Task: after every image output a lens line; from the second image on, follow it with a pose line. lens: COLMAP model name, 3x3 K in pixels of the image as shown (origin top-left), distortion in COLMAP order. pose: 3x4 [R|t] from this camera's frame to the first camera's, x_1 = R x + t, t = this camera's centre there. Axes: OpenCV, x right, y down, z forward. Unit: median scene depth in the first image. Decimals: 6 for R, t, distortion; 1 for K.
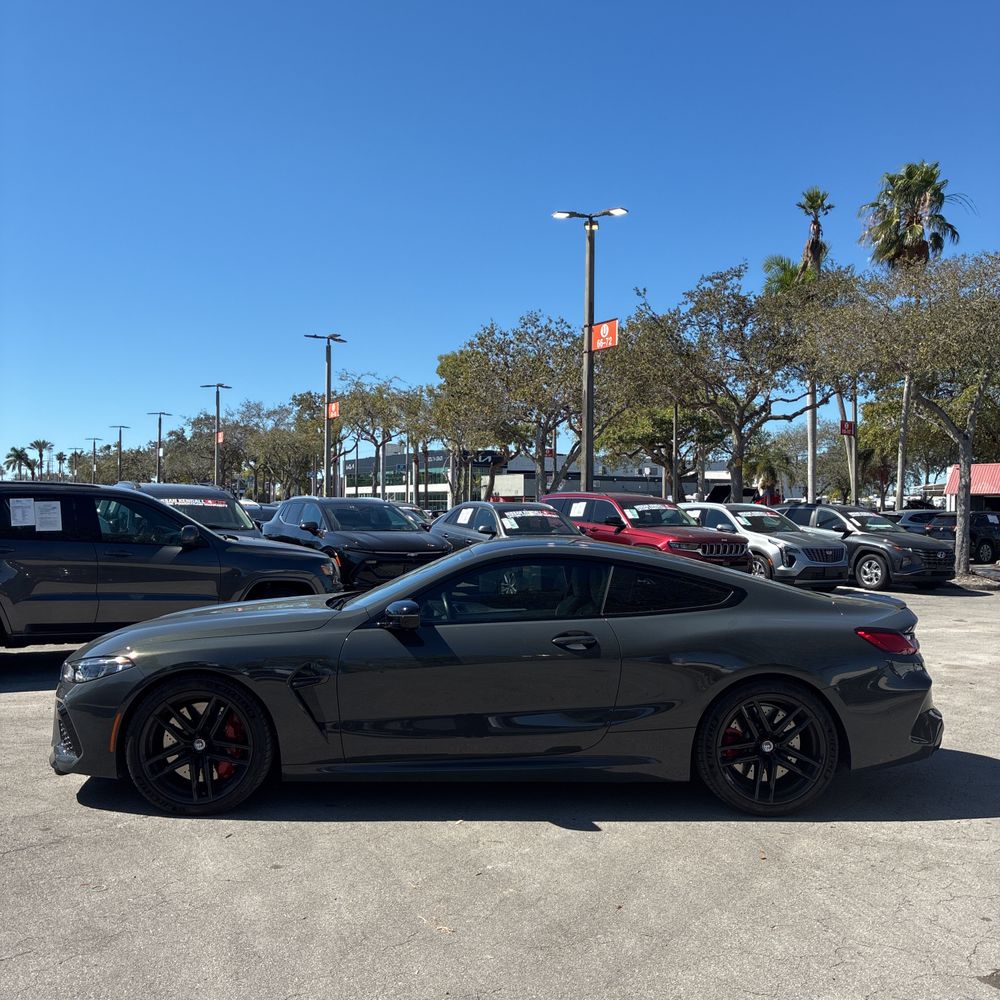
lens RADIAL K [[1020.6, 0, 500.0], [0, 1020.6, 500.0], [0, 0, 1]] dist [0.010010, -0.023615]
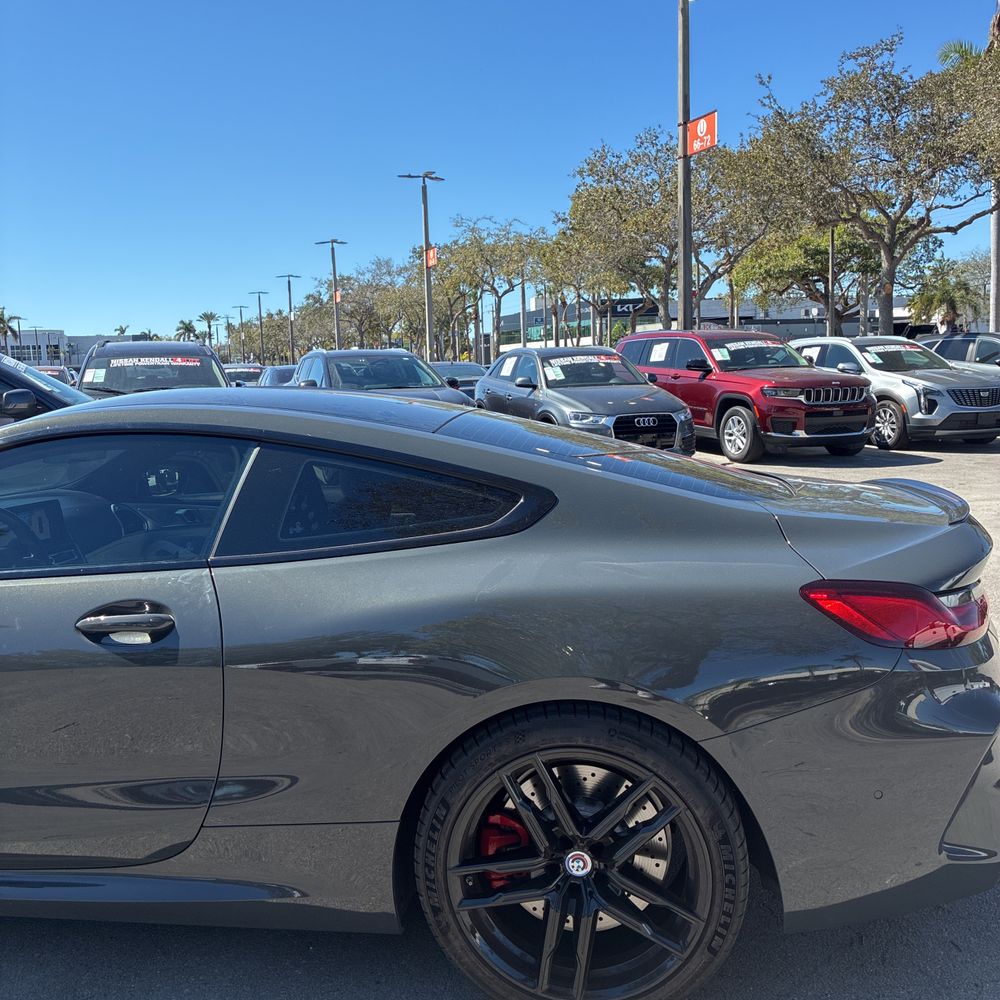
lens RADIAL K [[1001.0, 0, 500.0], [0, 1001.0, 500.0], [0, 0, 1]] dist [0.020924, -0.025705]
pose [[0.984455, -0.018197, -0.174692, 0.078050], [0.042908, 0.989399, 0.138737, 0.008240], [0.170316, -0.144076, 0.974800, 0.155739]]
